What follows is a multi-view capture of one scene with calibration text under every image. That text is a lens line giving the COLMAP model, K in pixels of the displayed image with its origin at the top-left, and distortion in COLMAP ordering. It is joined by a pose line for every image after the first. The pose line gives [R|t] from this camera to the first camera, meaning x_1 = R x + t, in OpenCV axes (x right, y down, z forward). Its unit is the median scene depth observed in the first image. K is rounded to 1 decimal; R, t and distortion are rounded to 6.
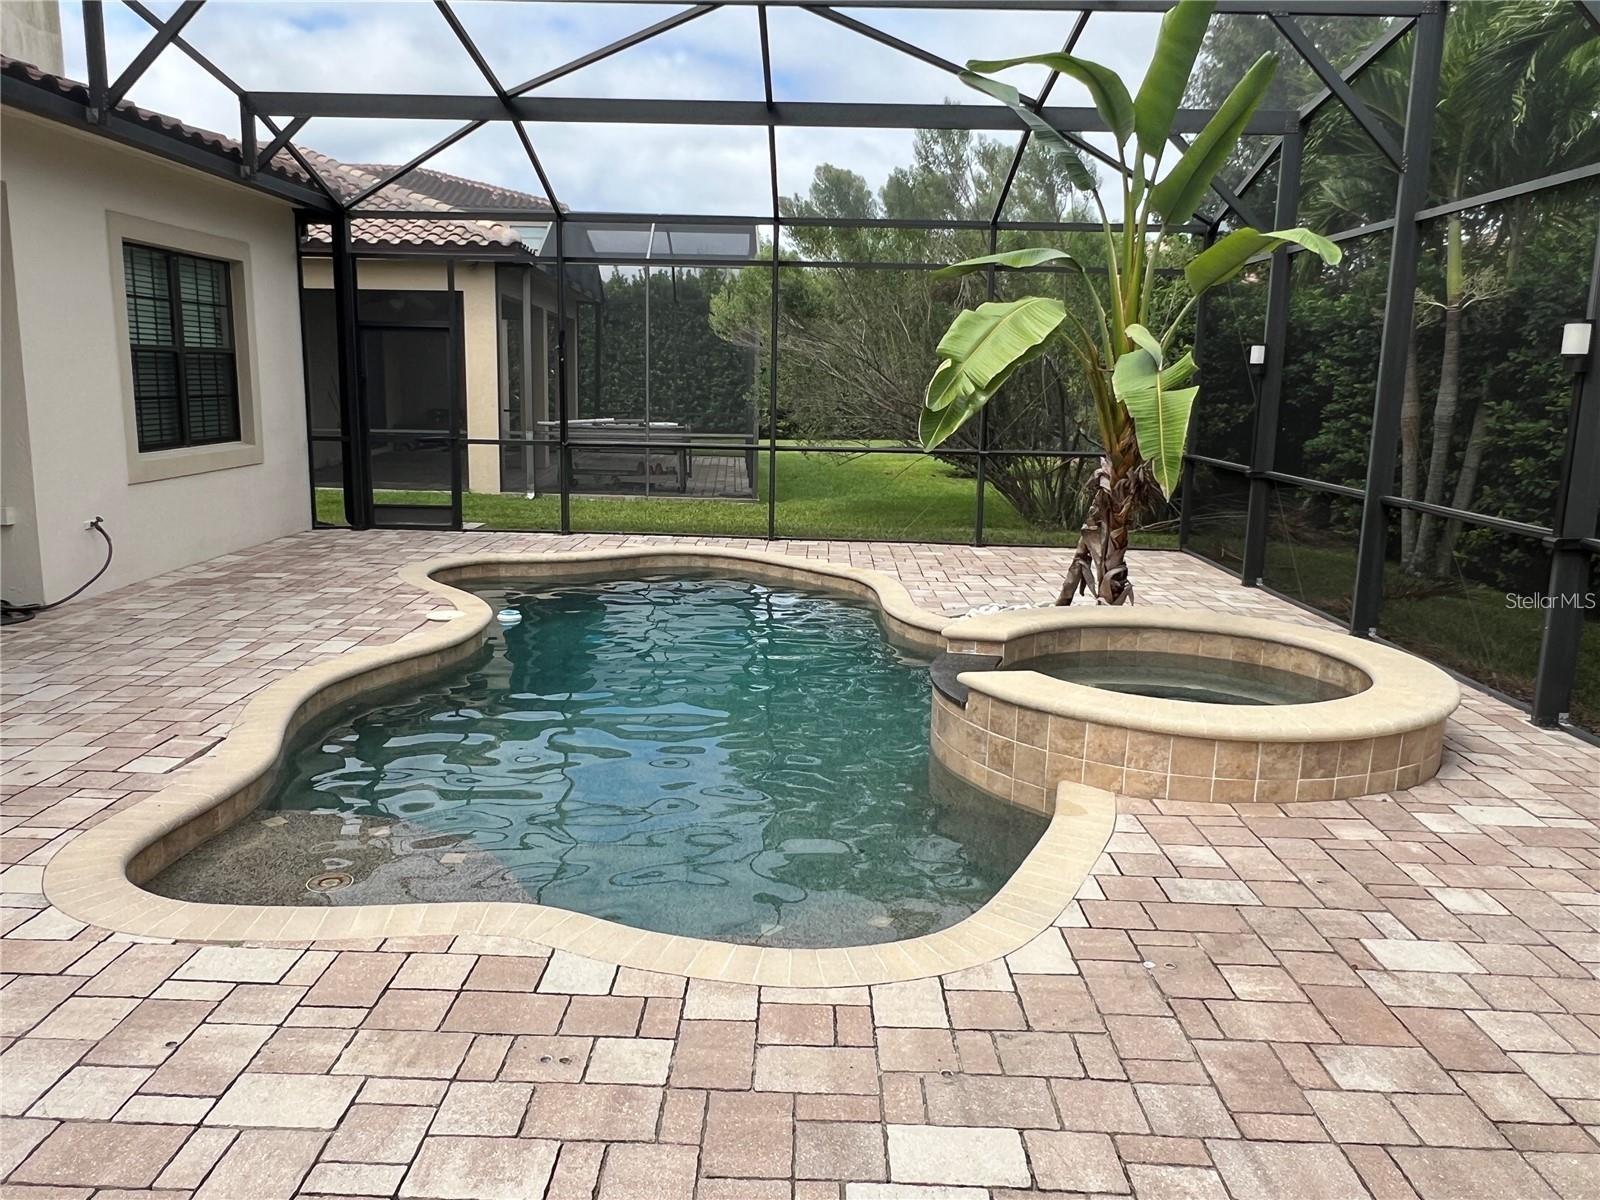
lens RADIAL K [[1179.3, 0, 785.4], [0, 1179.3, 595.2], [0, 0, 1]] dist [-0.002013, -0.001311]
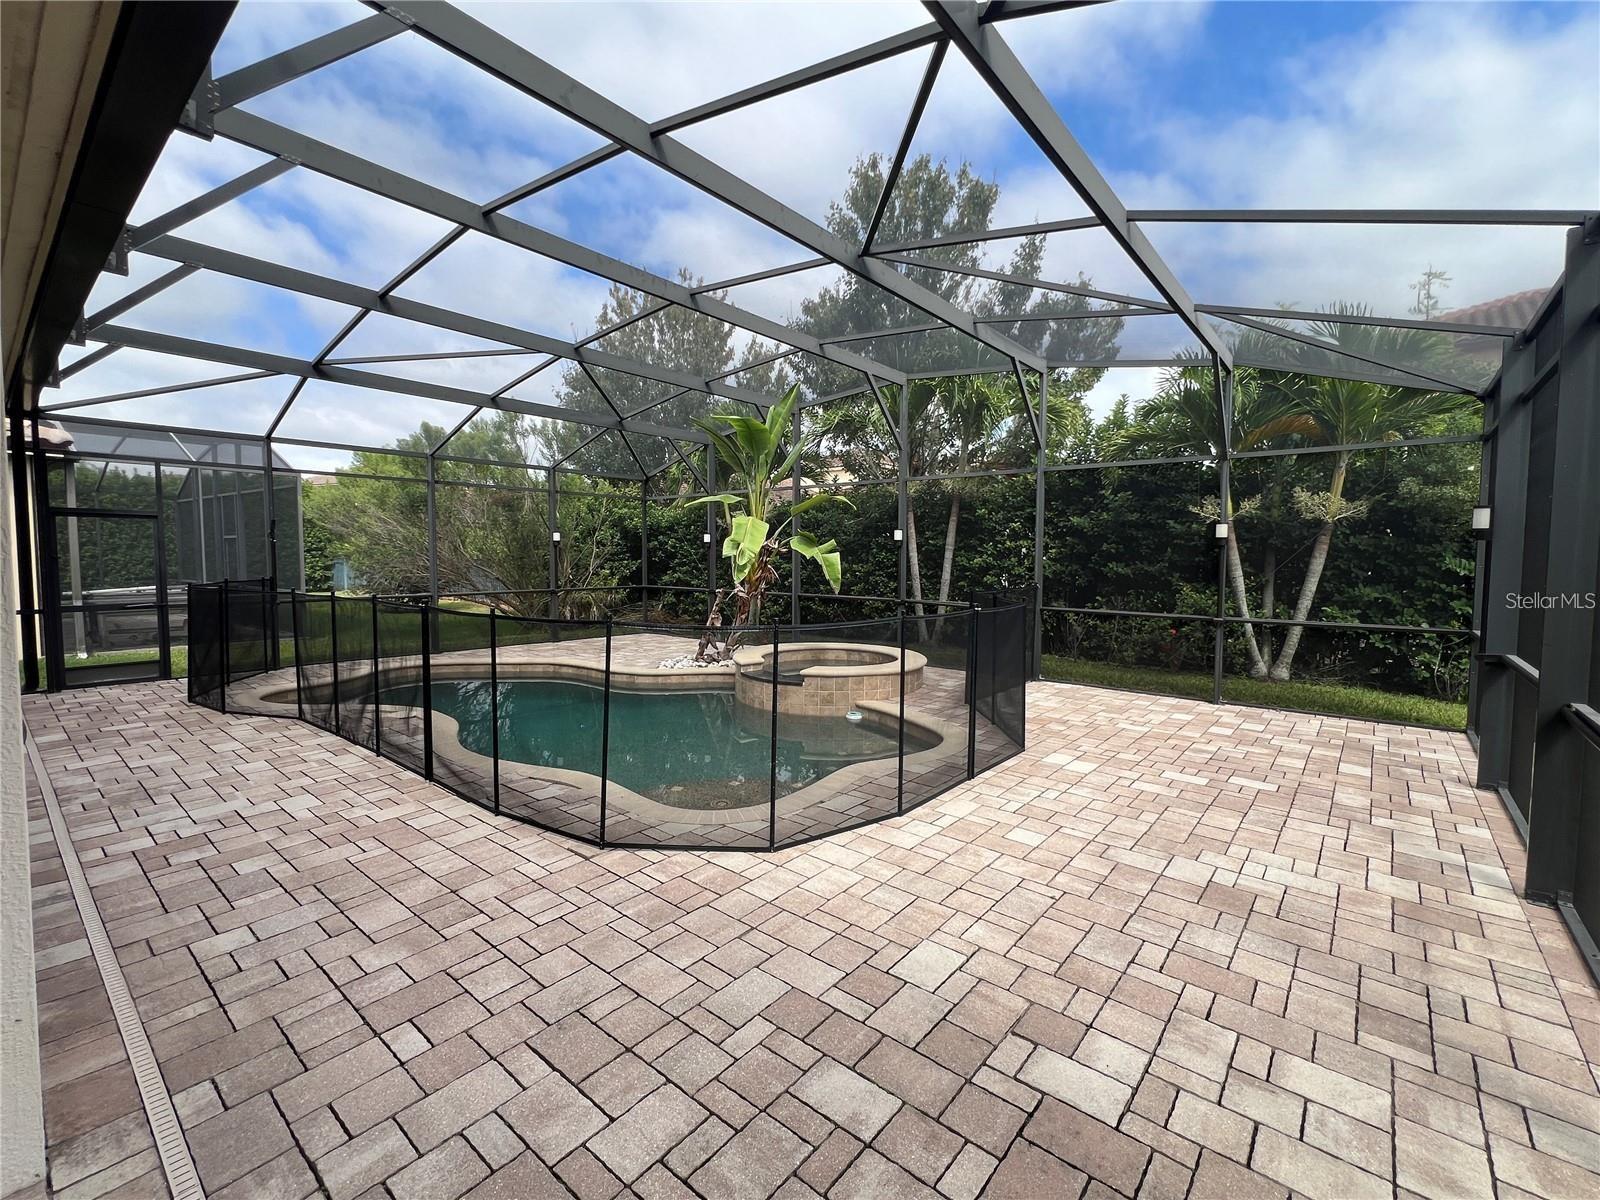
lens RADIAL K [[696.6, 0, 796.0], [0, 696.6, 595.9], [0, 0, 1]] dist [-0.001586, 0.000262]
pose [[0.623952, -0.064001, 0.778838, -0.978219], [0.150819, 0.987766, -0.039656, -0.031173], [-0.766771, 0.142207, 0.625971, 0.095208]]
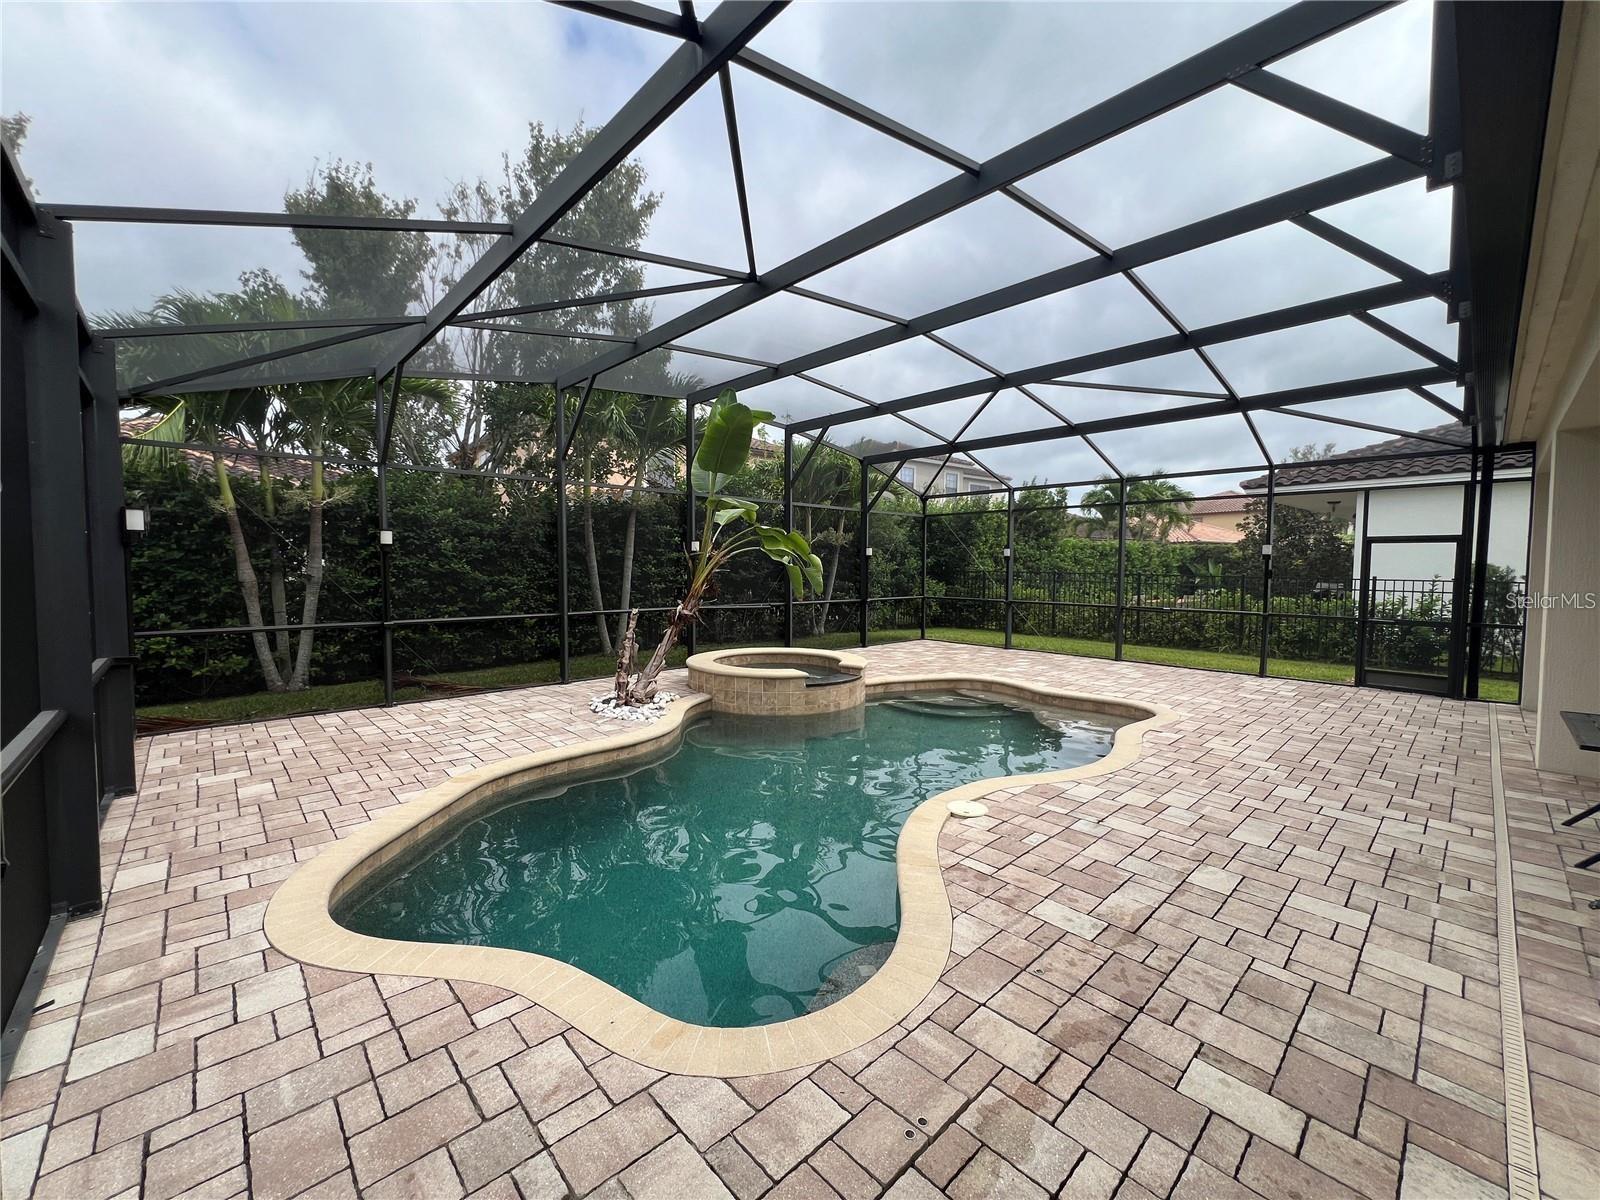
lens RADIAL K [[642.4, 0, 797.6], [0, 642.4, 596.2], [0, 0, 1]] dist [-0.002549, 0.000433]
pose [[-0.699074, -0.060296, 0.712503, -0.848864], [0.109382, 0.975693, 0.189890, -0.407827], [-0.706634, 0.210682, -0.675486, 2.126941]]
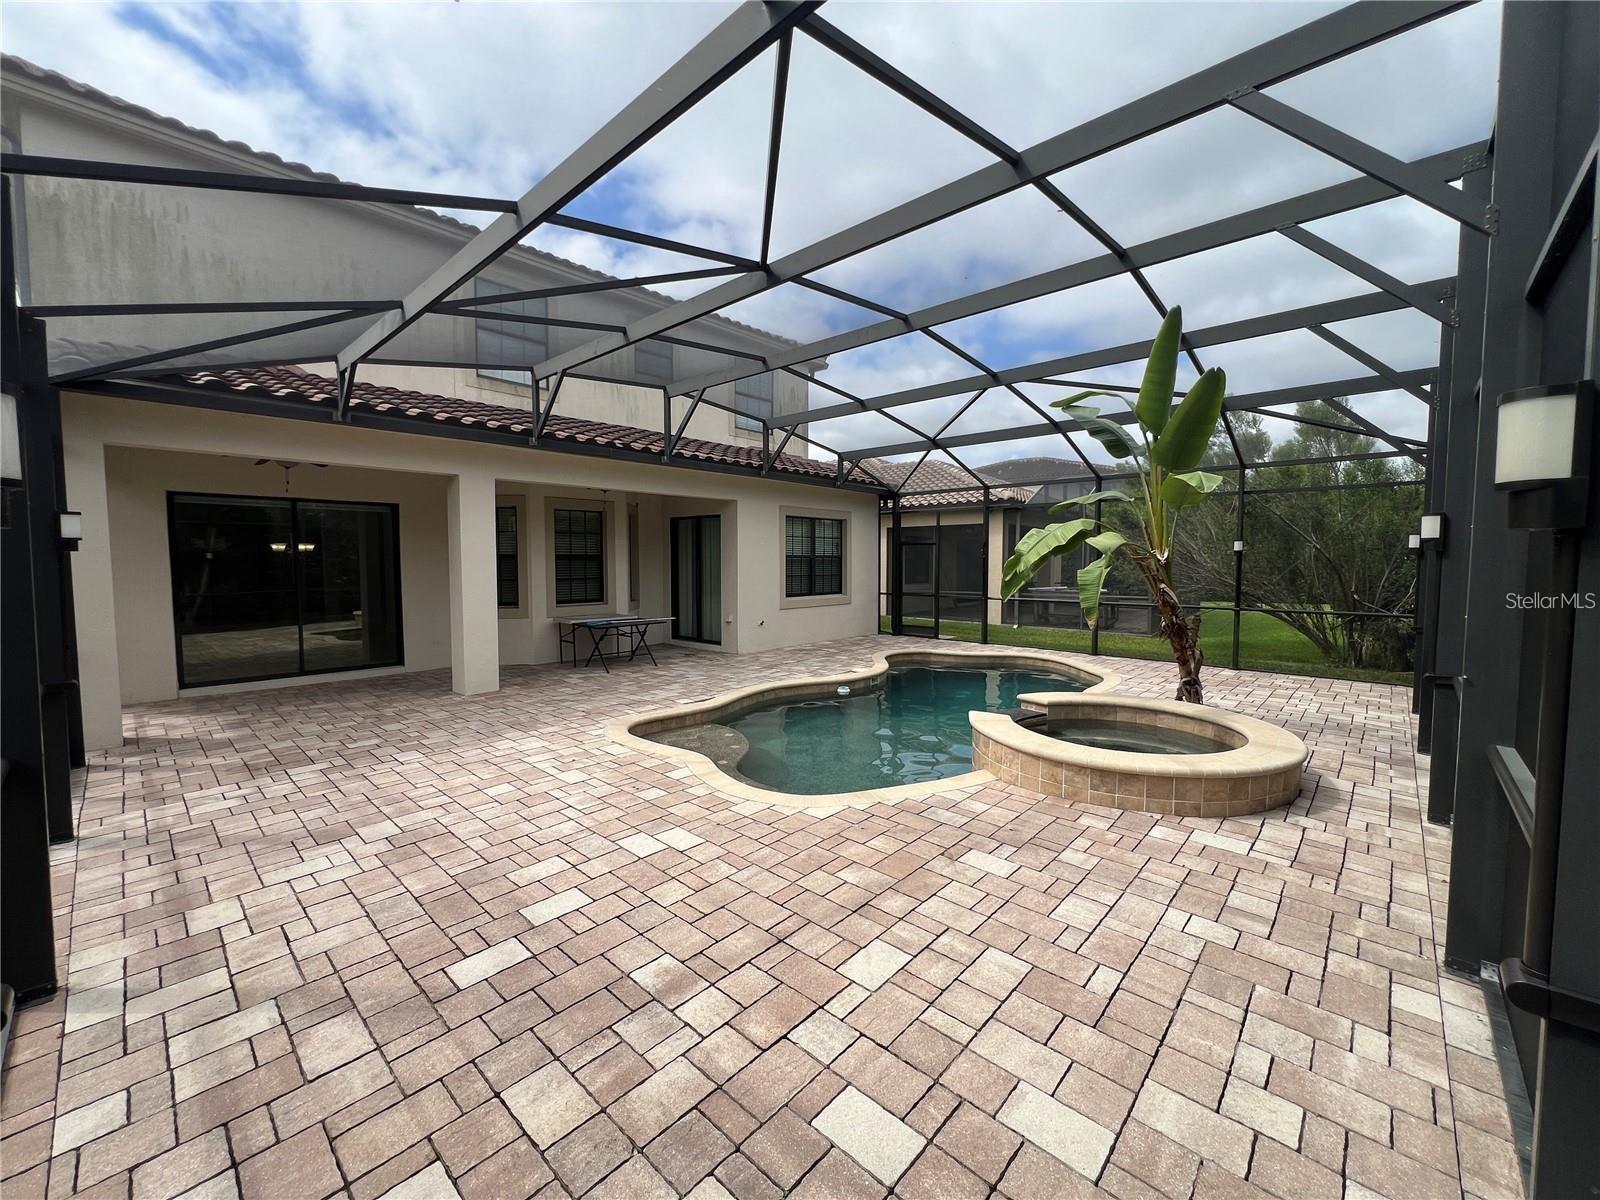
lens RADIAL K [[642.4, 0, 797.6], [0, 642.4, 596.2], [0, 0, 1]] dist [-0.002549, 0.000433]
pose [[0.747244, 0.017296, -0.664325, 0.655539], [-0.107440, 0.989654, -0.095084, 0.009844], [0.655807, 0.142426, 0.741371, -0.013280]]
